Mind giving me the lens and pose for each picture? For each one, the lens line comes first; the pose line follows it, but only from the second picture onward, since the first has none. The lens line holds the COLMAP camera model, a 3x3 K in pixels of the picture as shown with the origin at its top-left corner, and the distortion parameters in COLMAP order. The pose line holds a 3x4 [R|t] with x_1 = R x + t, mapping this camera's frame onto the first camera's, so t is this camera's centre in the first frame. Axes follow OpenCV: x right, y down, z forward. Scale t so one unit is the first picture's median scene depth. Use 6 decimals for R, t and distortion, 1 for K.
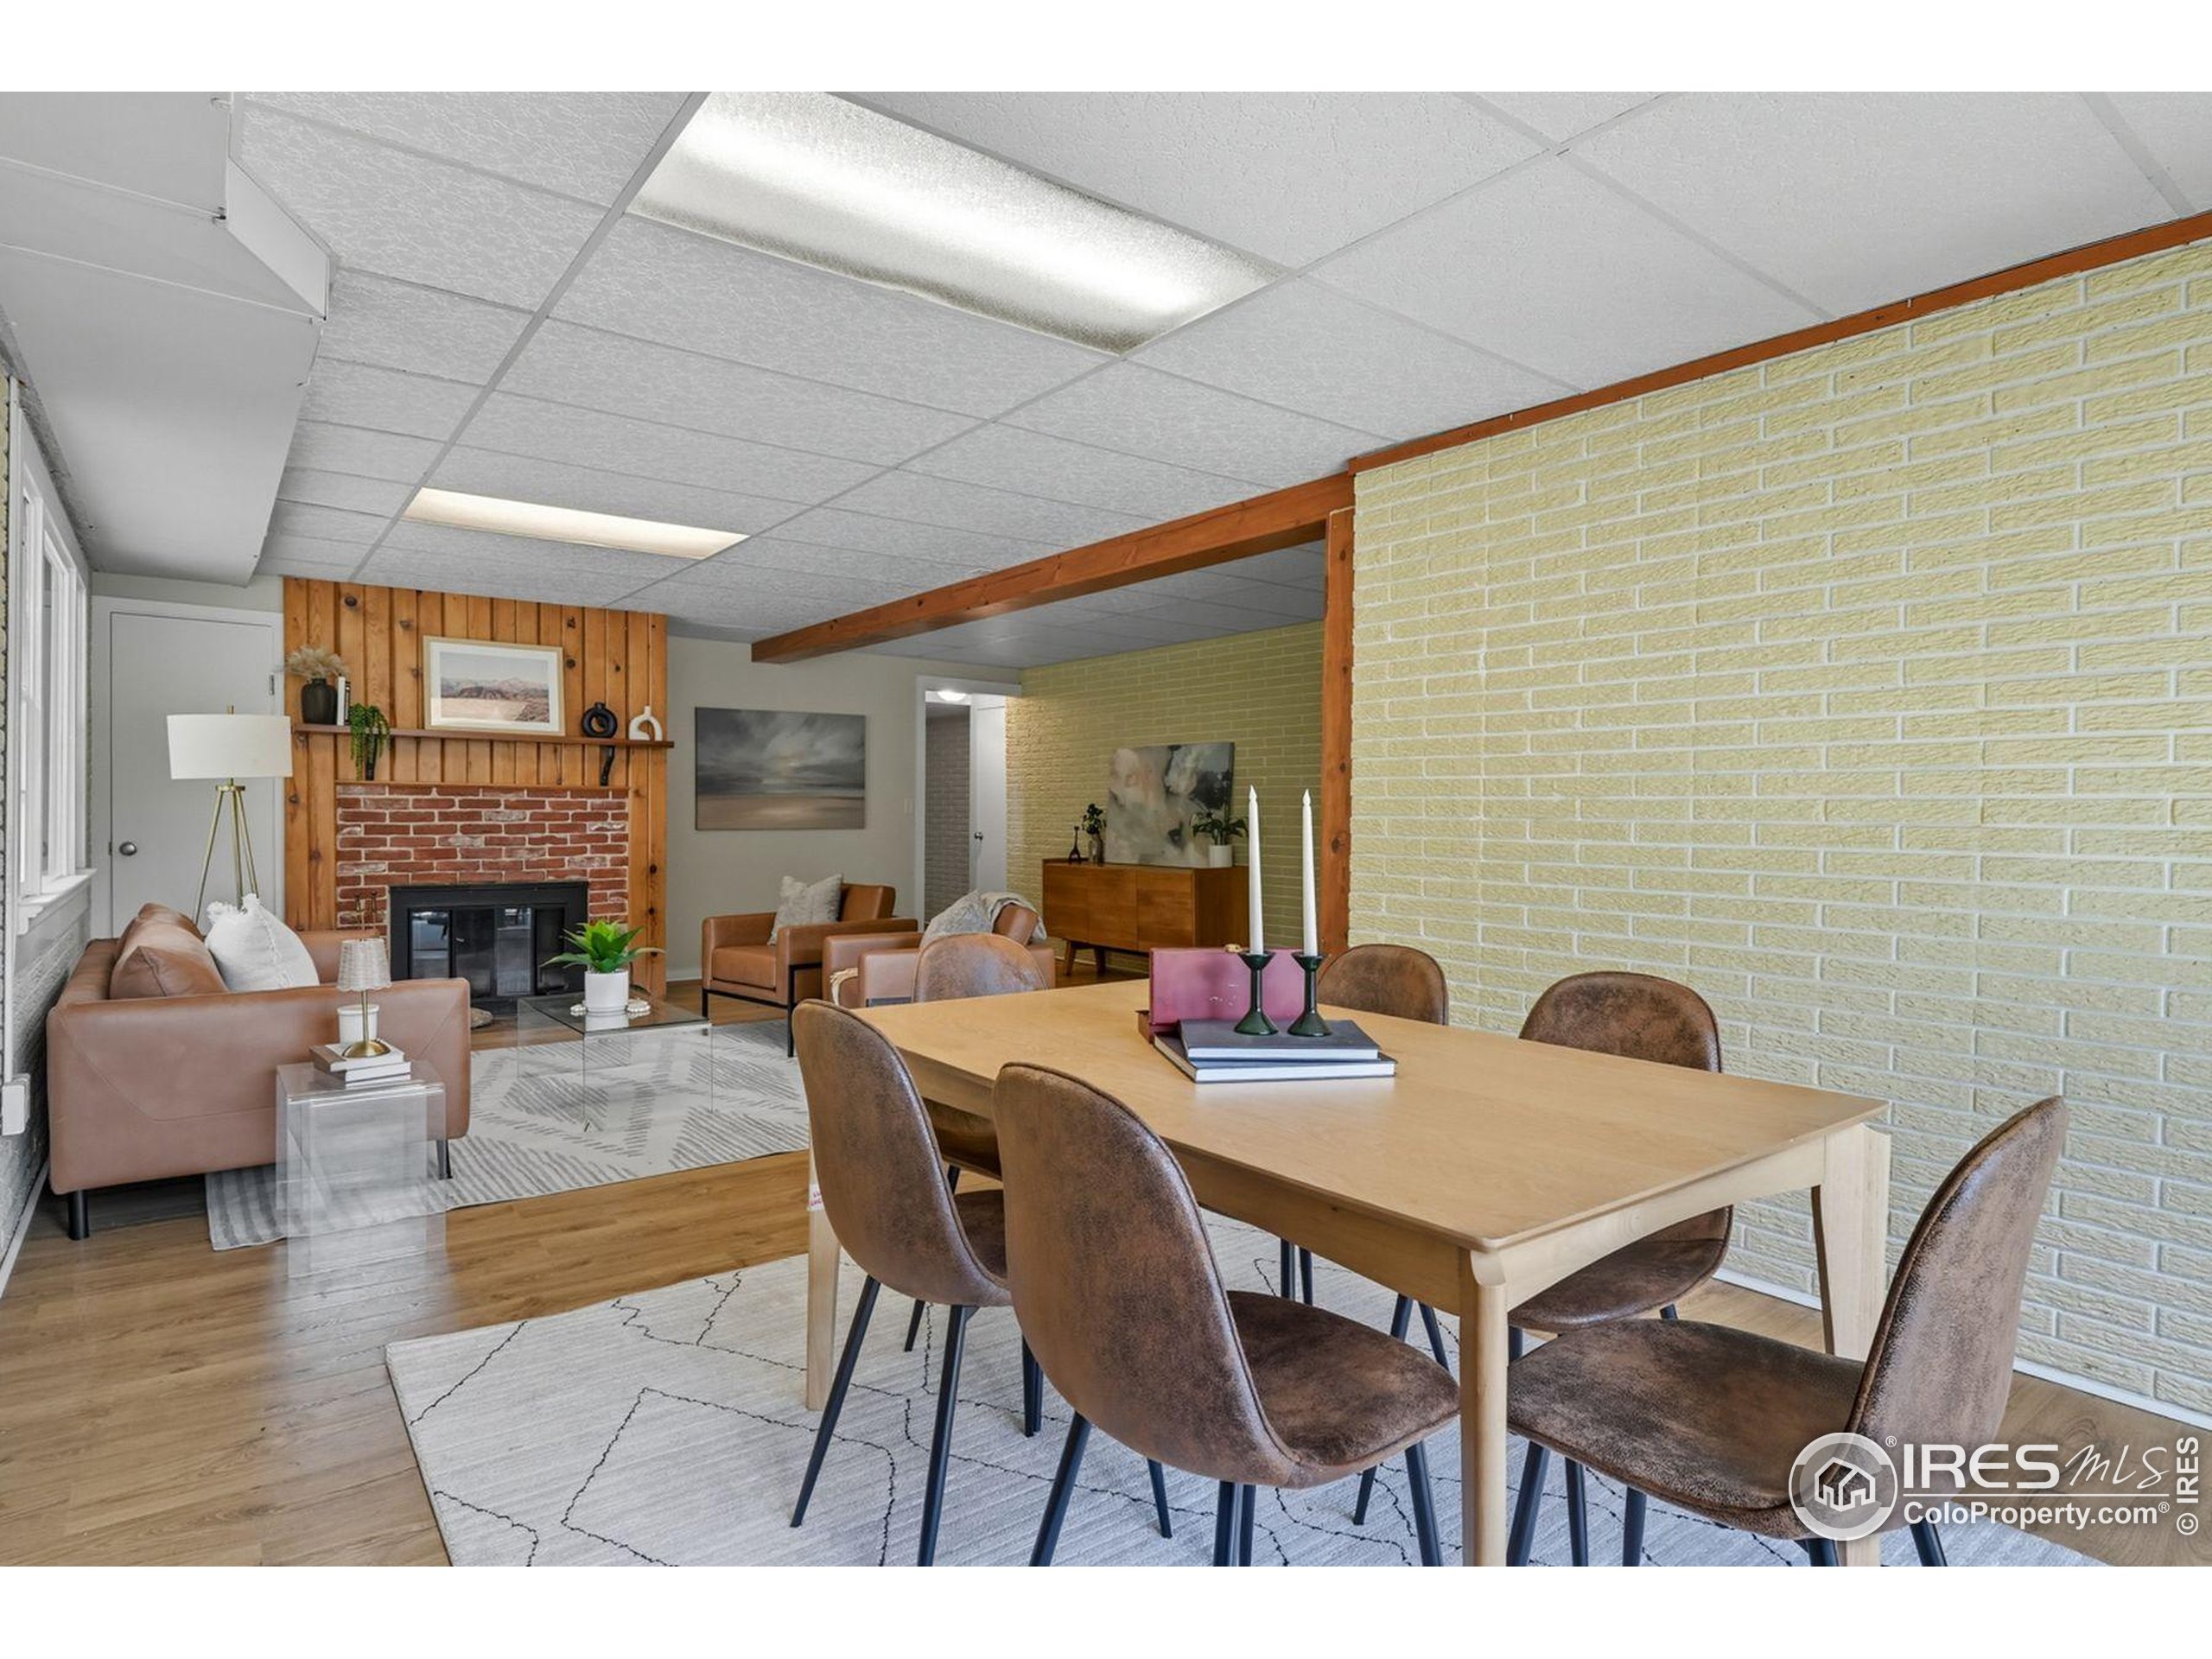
lens RADIAL K [[1177.4, 0, 1091.7], [0, 1177.4, 806.6], [0, 0, 1]] dist [-0.005034, -0.000590]
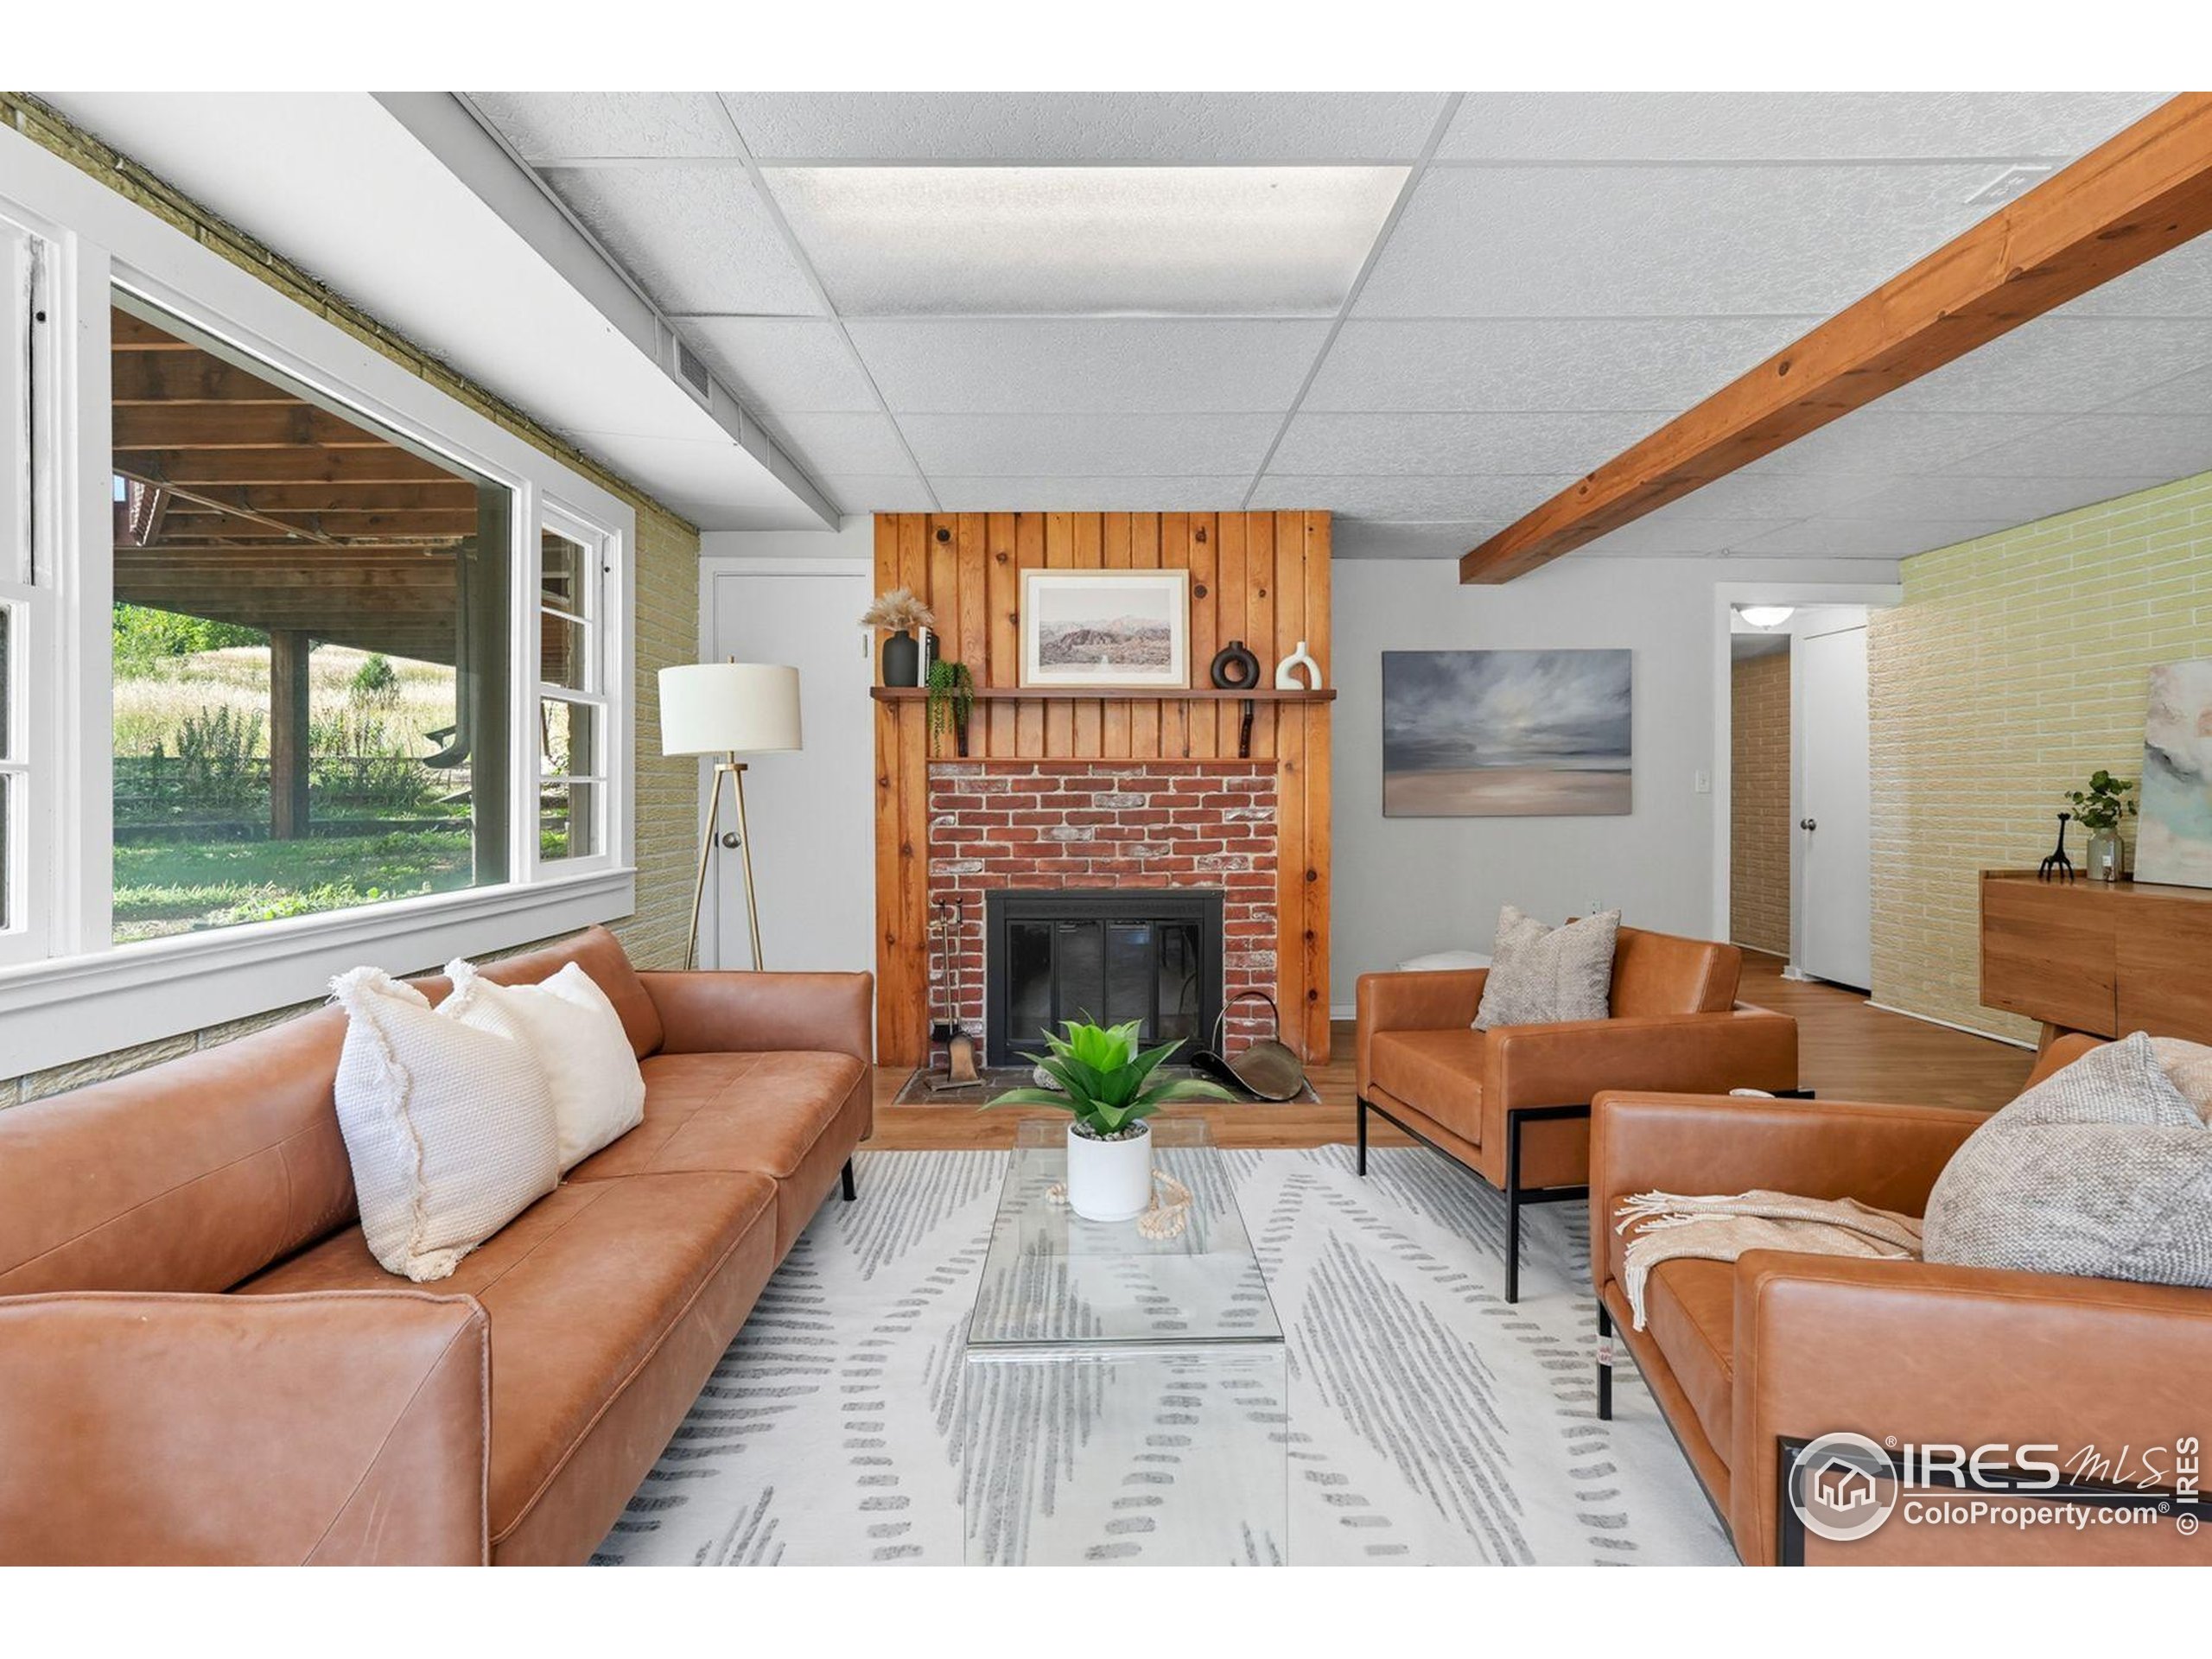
lens RADIAL K [[1014.1, 0, 1111.1], [0, 1014.1, 816.3], [0, 0, 1]] dist [-0.003025, 0.000073]
pose [[0.805399, 0.005532, -0.592707, -0.116928], [0.011717, 0.999612, 0.025252, 0.001563], [0.592617, -0.027282, 0.805022, 0.467658]]
